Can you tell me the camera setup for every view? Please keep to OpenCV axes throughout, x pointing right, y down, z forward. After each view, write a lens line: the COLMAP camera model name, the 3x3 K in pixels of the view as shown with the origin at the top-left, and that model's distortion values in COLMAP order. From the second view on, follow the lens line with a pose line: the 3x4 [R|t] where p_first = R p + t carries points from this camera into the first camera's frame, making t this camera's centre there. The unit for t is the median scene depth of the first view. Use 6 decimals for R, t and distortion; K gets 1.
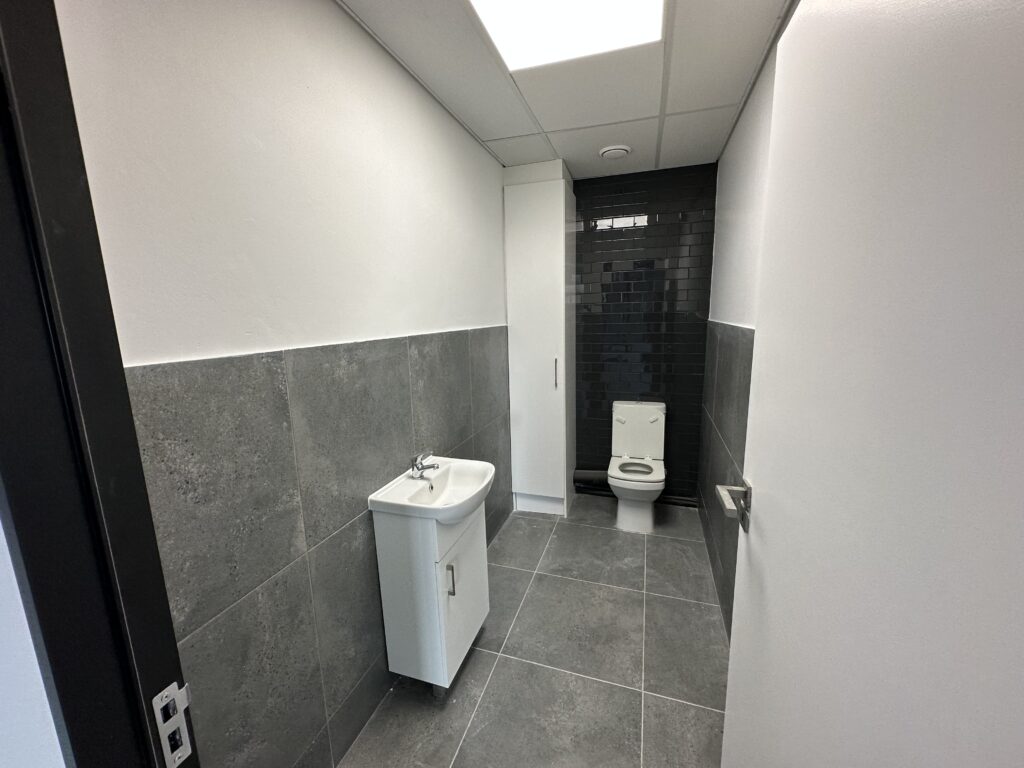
lens RADIAL K [[405.9, 0, 512.4], [0, 405.9, 384.5], [0, 0, 1]] dist [0.003615, -0.000113]
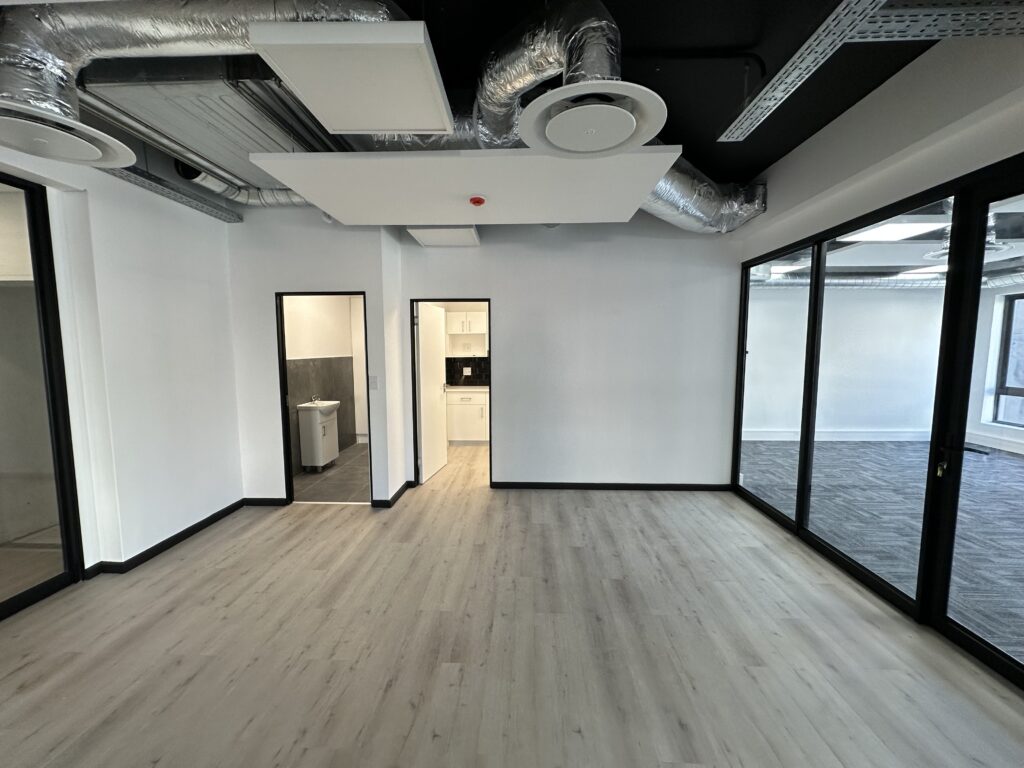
lens RADIAL K [[405.9, 0, 515.3], [0, 405.9, 385.8], [0, 0, 1]] dist [0.003615, -0.000113]
pose [[0.961232, -0.007852, 0.275628, 0.409500], [0.031456, 0.996191, -0.081322, 0.403902], [-0.273939, 0.086839, 0.957818, -2.462356]]
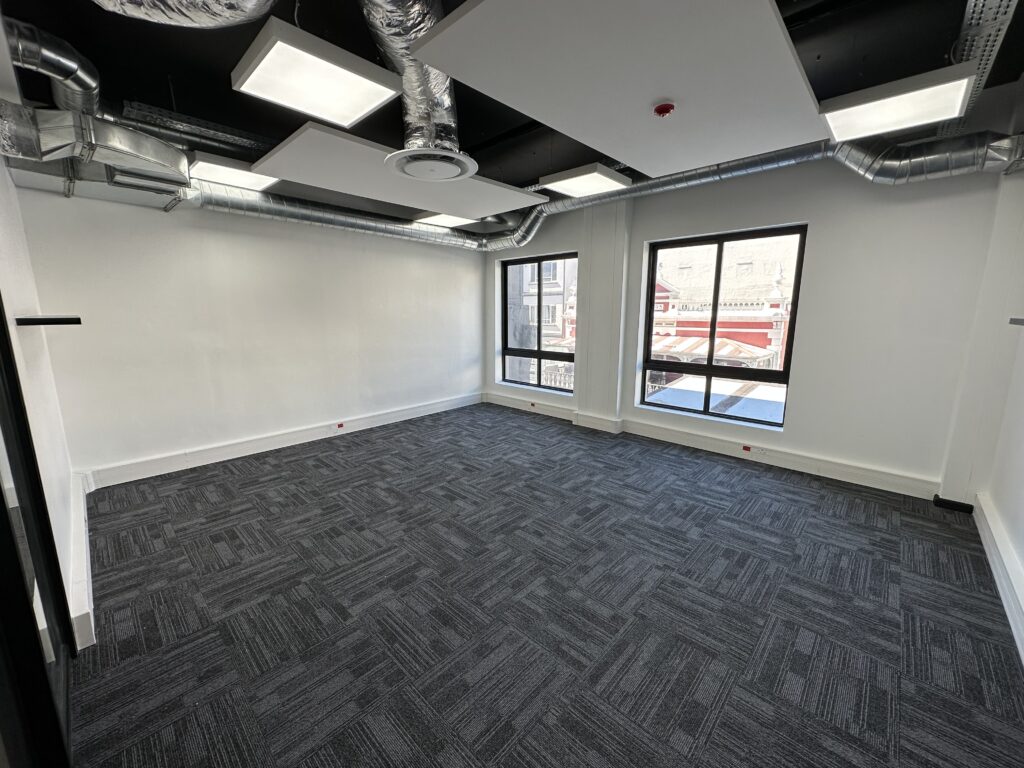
lens RADIAL K [[405.9, 0, 509.5], [0, 405.9, 383.1], [0, 0, 1]] dist [0.003615, -0.000113]
pose [[0.431439, -0.138960, 0.891375, 1.762068], [0.151601, 0.985182, 0.080206, 0.303517], [-0.889313, 0.100529, 0.446113, -2.010751]]
